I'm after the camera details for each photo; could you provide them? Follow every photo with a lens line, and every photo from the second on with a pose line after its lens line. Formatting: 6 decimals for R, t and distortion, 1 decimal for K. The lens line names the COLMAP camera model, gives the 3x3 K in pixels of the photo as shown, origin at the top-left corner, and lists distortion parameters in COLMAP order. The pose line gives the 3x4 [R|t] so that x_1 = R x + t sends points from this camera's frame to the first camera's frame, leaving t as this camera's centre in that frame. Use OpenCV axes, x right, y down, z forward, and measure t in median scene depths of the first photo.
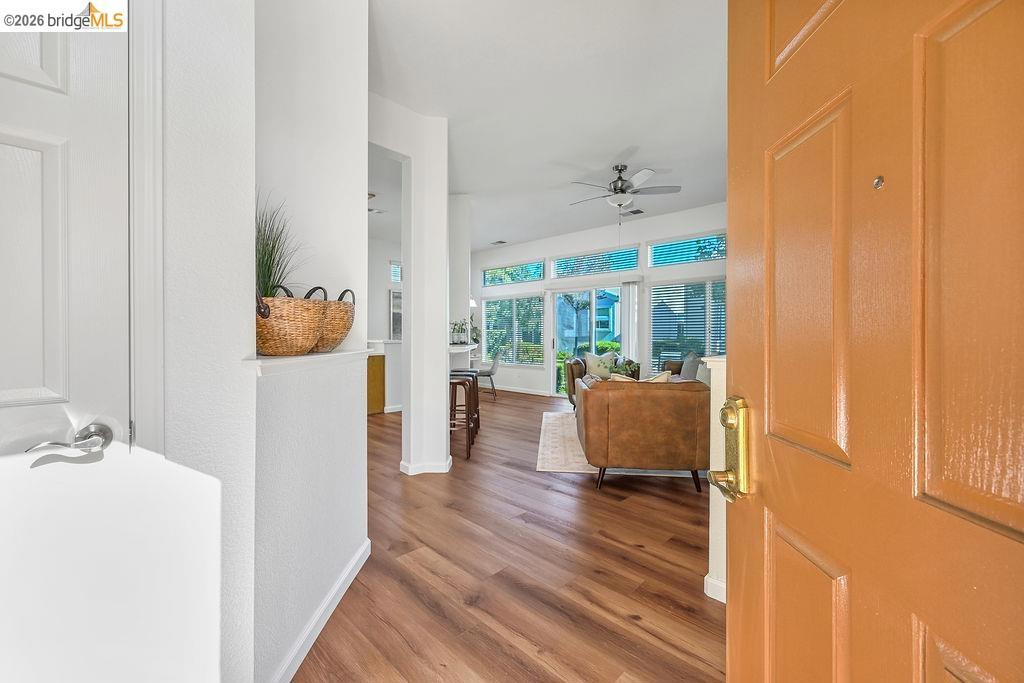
lens RADIAL K [[410.9, 0, 512.0], [0, 410.9, 341.5], [0, 0, 1]] dist [0.000594, 0.000129]
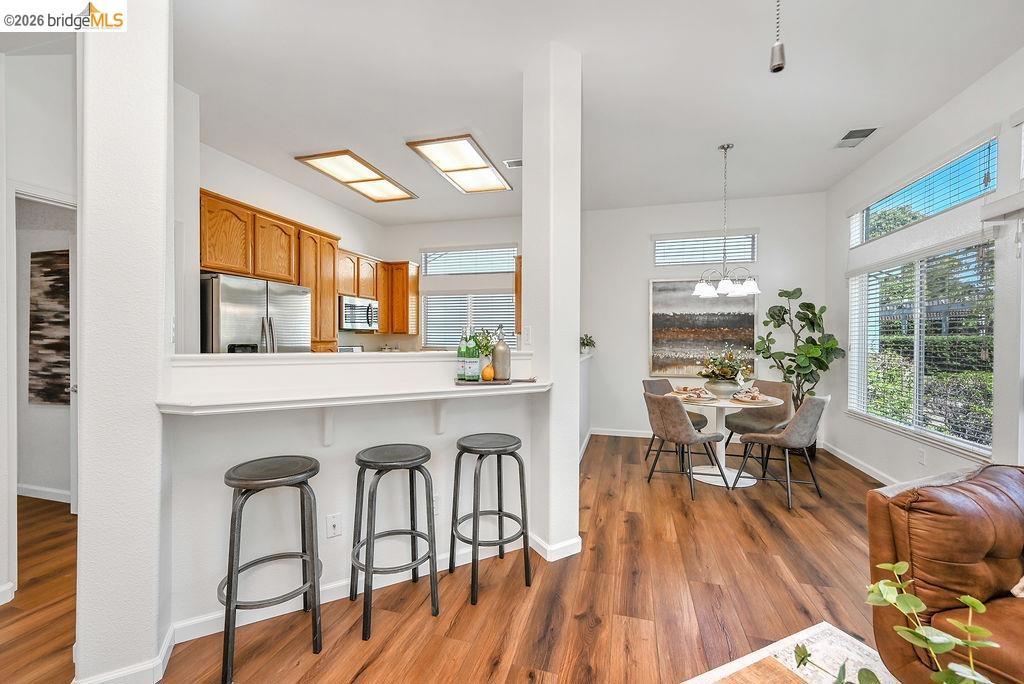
lens RADIAL K [[410.9, 0, 512.0], [0, 410.9, 342.0], [0, 0, 1]] dist [0.000594, 0.000129]
pose [[0.471777, 0.006873, -0.881691, 0.175418], [-0.016230, 0.999868, -0.000891, -0.023102], [0.881568, 0.014730, 0.471826, 0.505506]]
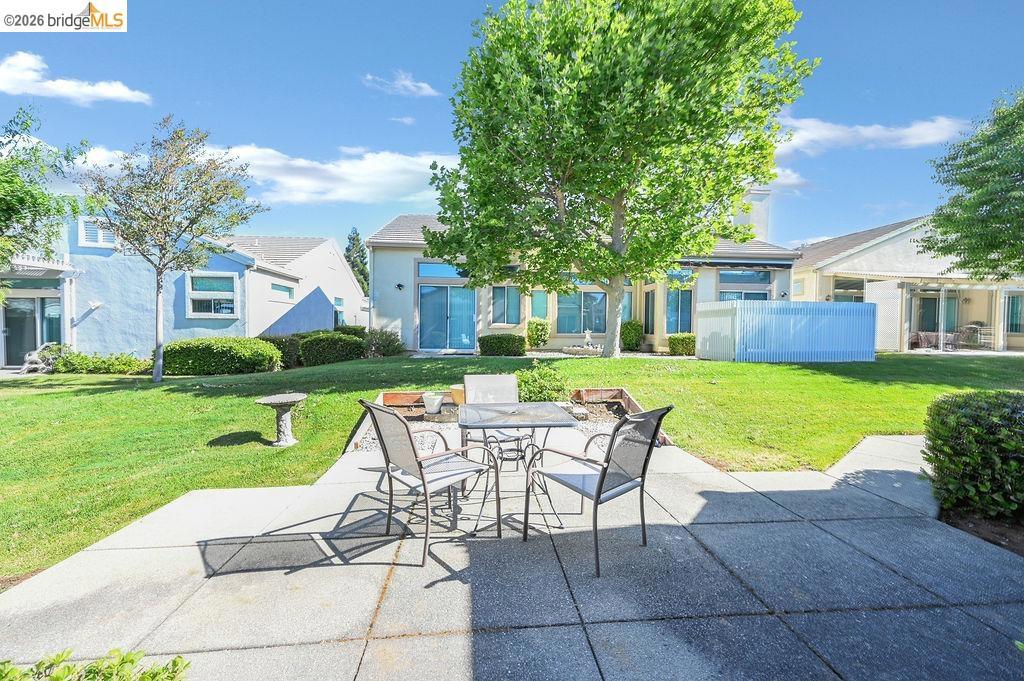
lens RADIAL K [[410.9, 0, 512.0], [0, 410.9, 340.5], [0, 0, 1]] dist [0.000594, 0.000129]
pose [[0.659856, -0.019439, 0.751141, 0.157277], [0.006104, 0.999771, 0.020511, -0.011909], [-0.751368, -0.008949, 0.659823, 0.953339]]
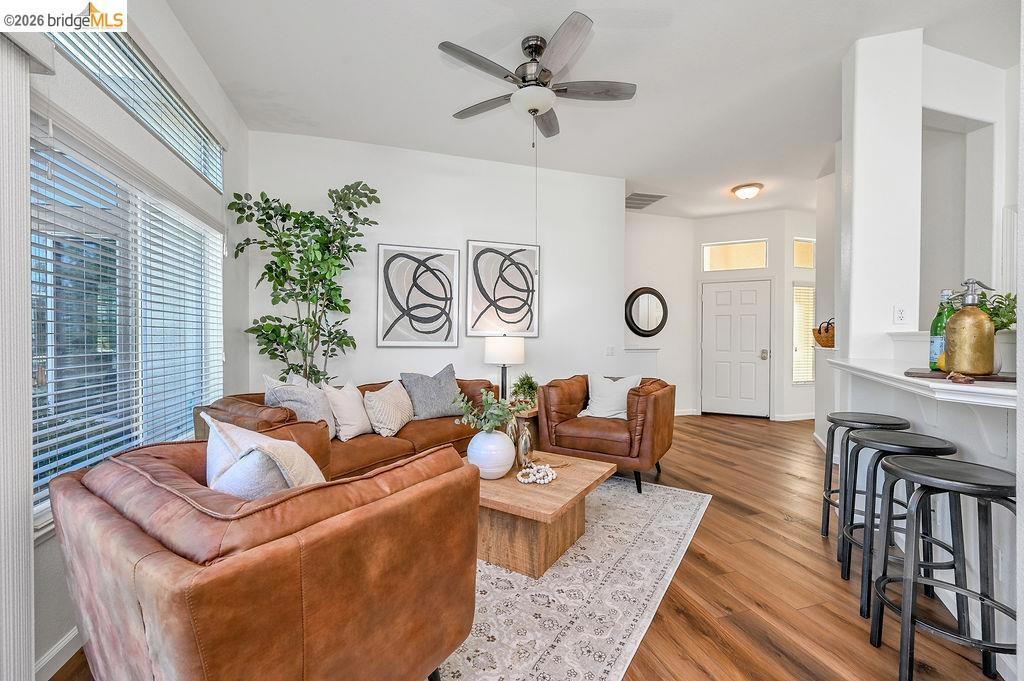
lens RADIAL K [[416.4, 0, 512.0], [0, 416.4, 340.5], [0, 0, 1]] dist [-0.001054, -0.000004]
pose [[-0.876369, -0.005945, 0.481605, 0.004462], [0.004571, 0.999776, 0.020659, -0.015517], [-0.481620, 0.020306, -0.876145, 0.857471]]
